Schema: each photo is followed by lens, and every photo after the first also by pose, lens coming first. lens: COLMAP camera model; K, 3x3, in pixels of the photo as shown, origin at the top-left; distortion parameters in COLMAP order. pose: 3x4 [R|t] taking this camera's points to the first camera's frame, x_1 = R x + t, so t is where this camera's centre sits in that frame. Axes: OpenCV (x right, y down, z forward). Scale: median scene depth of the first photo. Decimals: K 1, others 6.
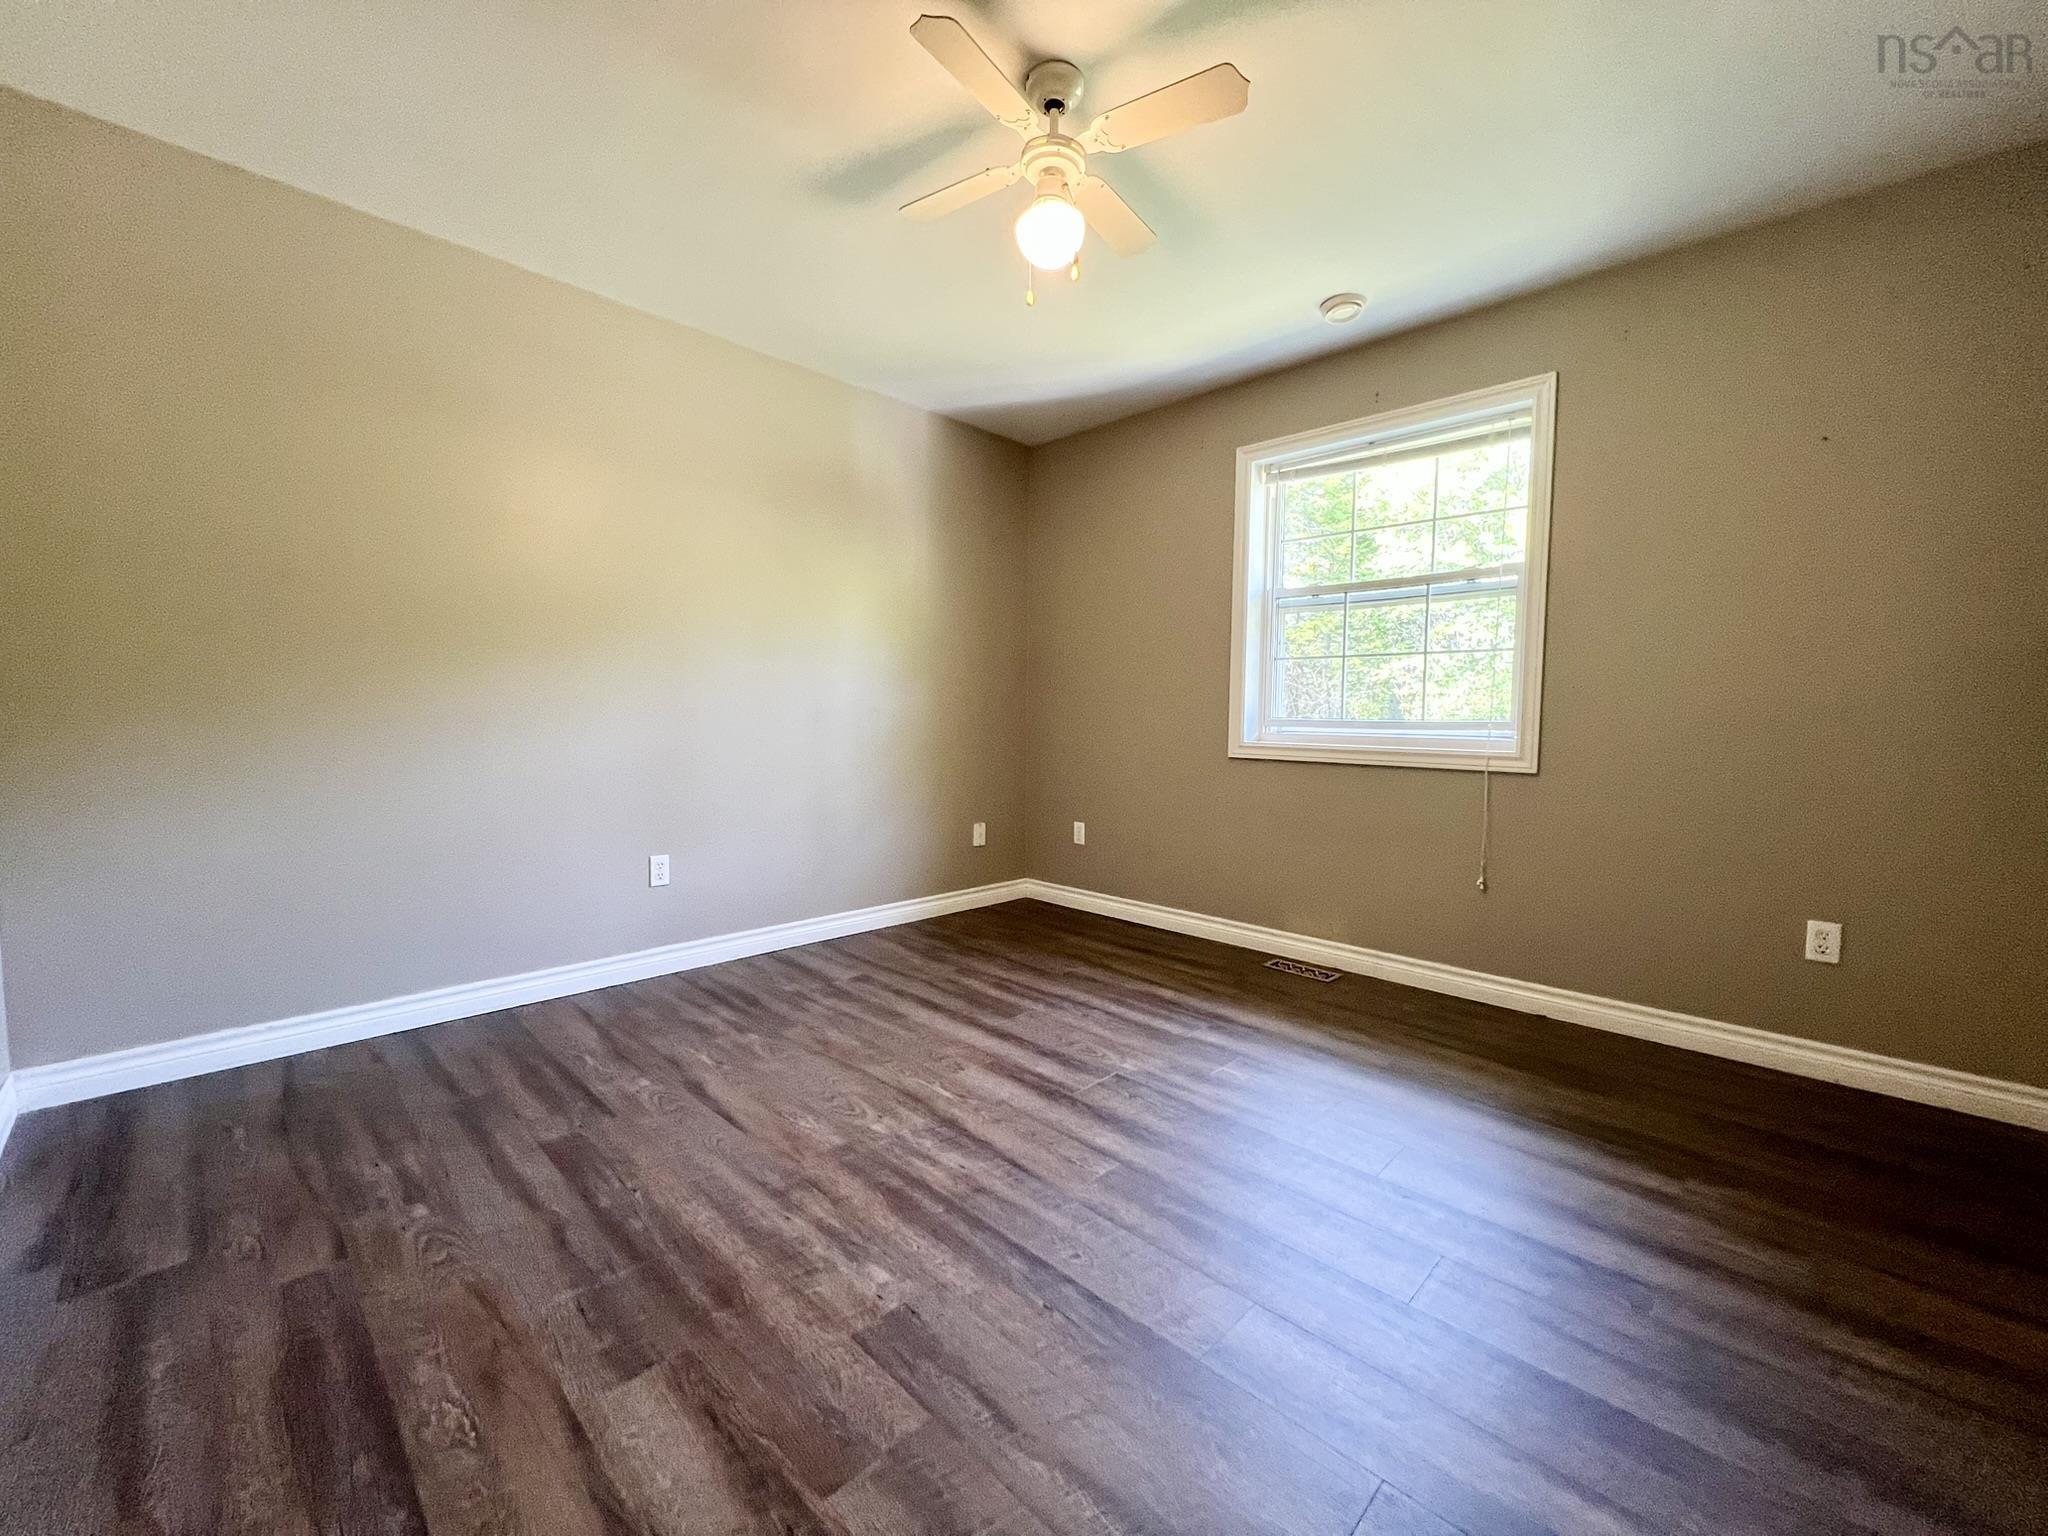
lens RADIAL K [[822.3, 0, 1021.9], [0, 822.3, 764.2], [0, 0, 1]] dist [0.000480, -0.000205]
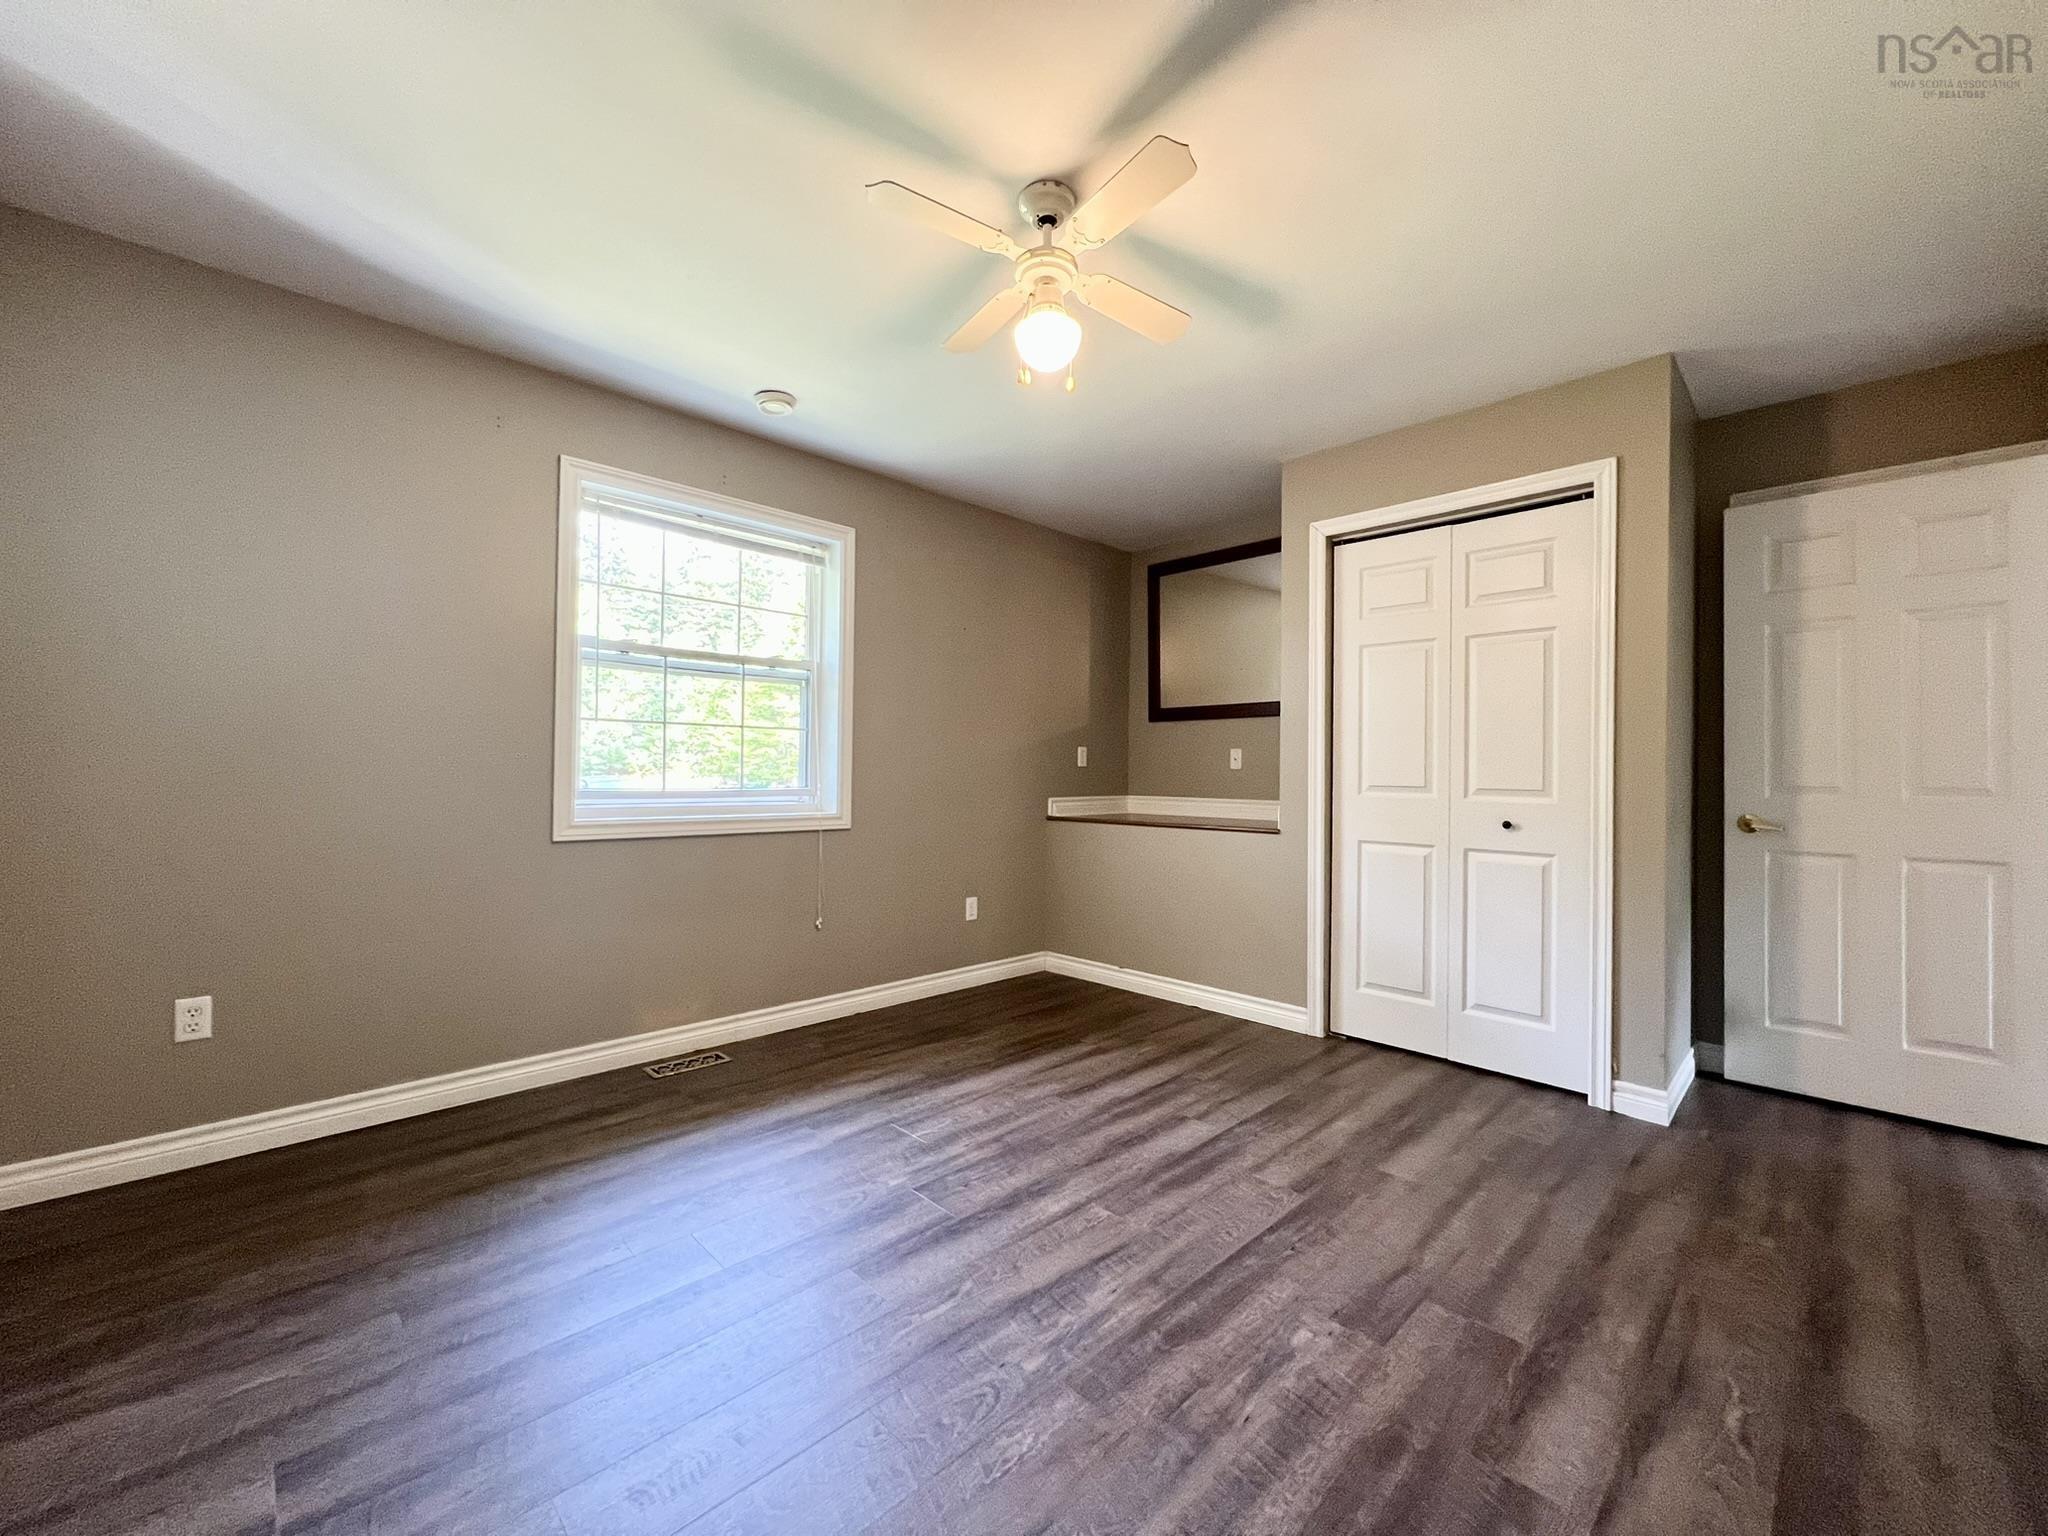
lens RADIAL K [[822.3, 0, 1021.9], [0, 822.3, 764.2], [0, 0, 1]] dist [0.000480, -0.000205]
pose [[0.018253, -0.000723, 0.999833, -1.012833], [0.049580, 0.998770, -0.000183, -0.116135], [-0.998603, 0.049575, 0.018266, 1.058337]]
